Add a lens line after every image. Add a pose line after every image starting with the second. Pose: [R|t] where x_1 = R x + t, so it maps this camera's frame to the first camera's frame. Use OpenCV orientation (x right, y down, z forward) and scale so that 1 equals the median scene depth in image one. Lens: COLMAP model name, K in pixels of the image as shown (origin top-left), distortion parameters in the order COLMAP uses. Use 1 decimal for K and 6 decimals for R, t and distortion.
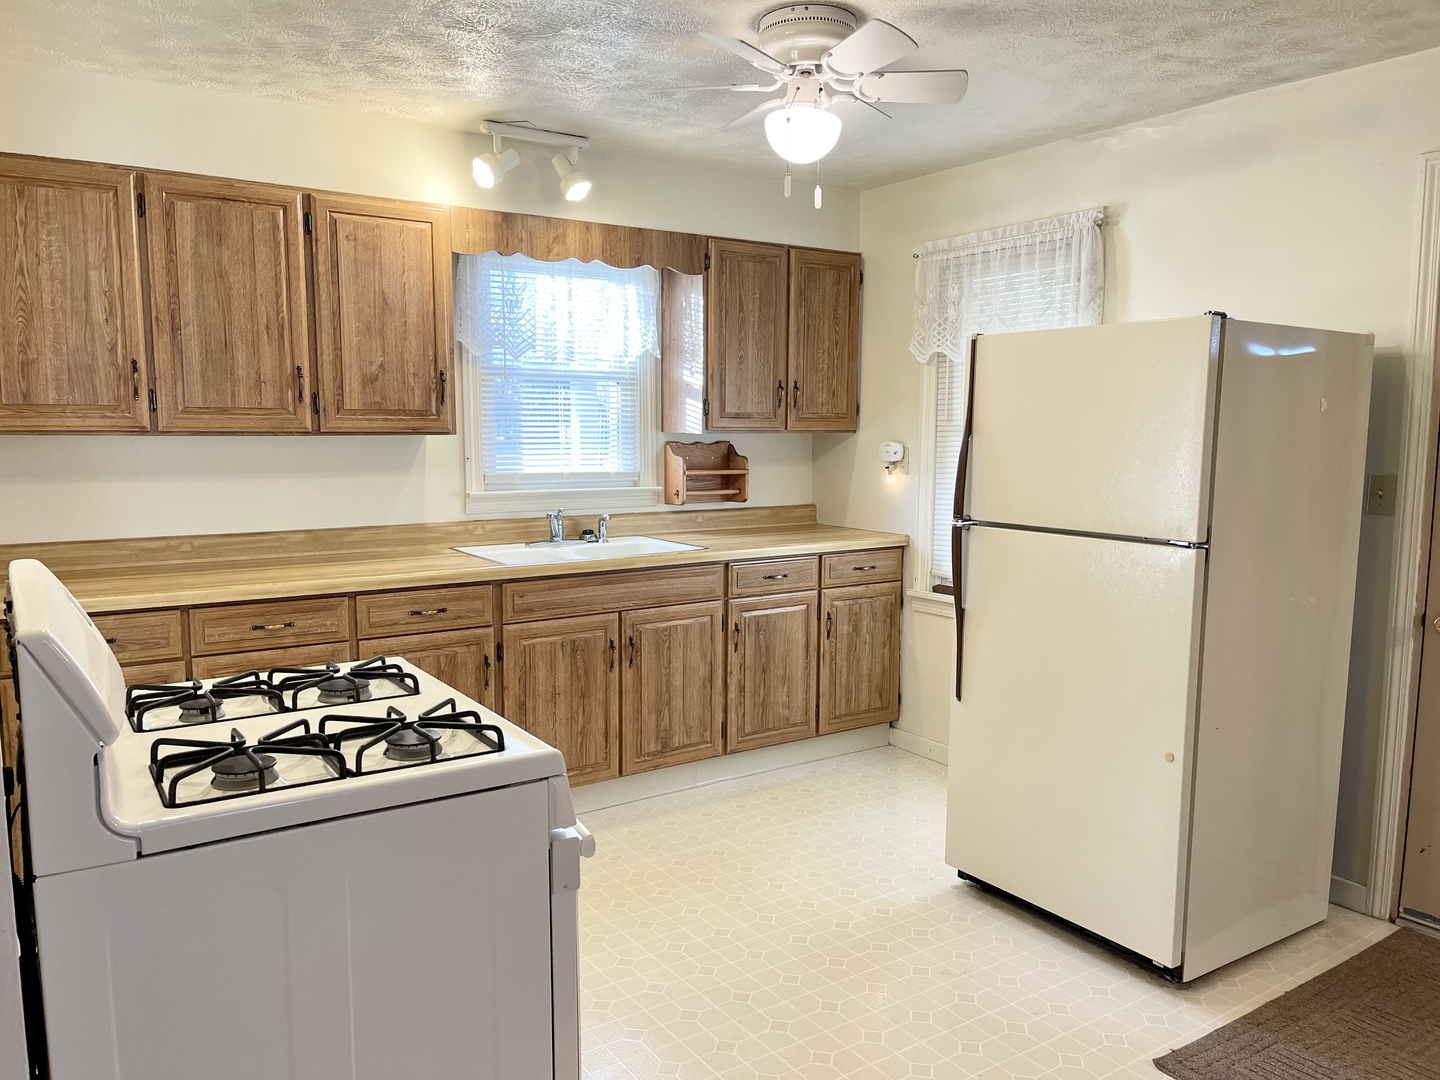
lens RADIAL K [[1088.3, 0, 716.5], [0, 1088.3, 543.3], [0, 0, 1]] dist [0.073480, -0.088082]
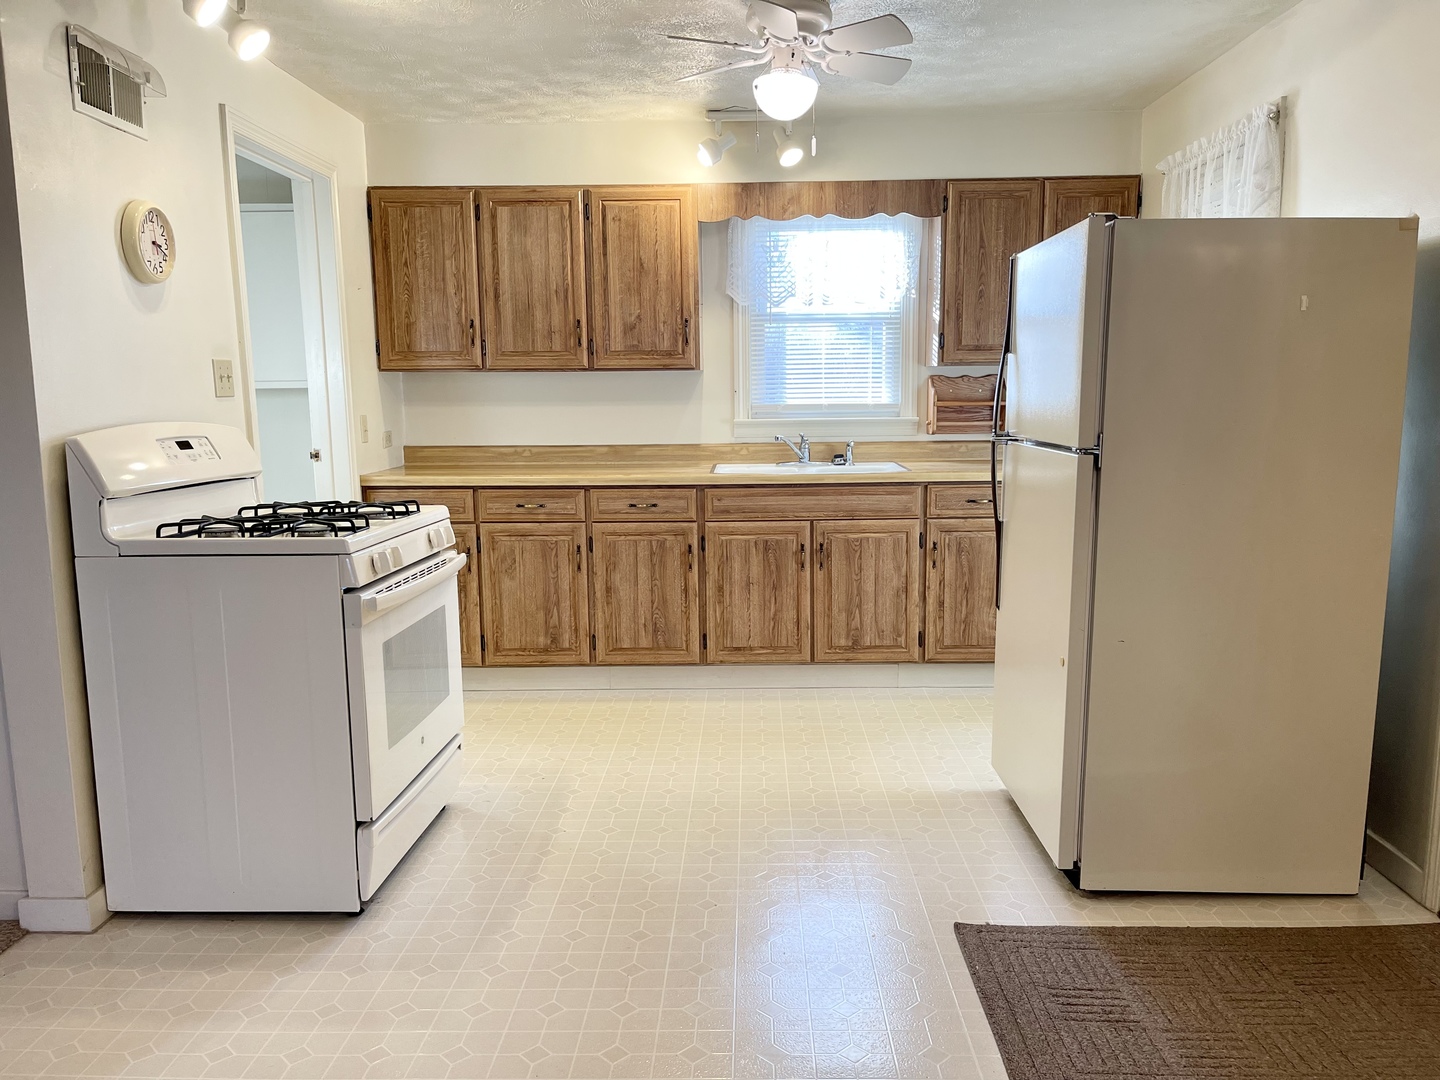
lens RADIAL K [[1085.2, 0, 730.7], [0, 1085.2, 545.7], [0, 0, 1]] dist [0.071518, -0.098425]
pose [[0.819112, 0.069960, -0.569352, 0.497488], [-0.050628, 0.997479, 0.049728, 0.036320], [0.571396, -0.011908, 0.820588, 0.000728]]
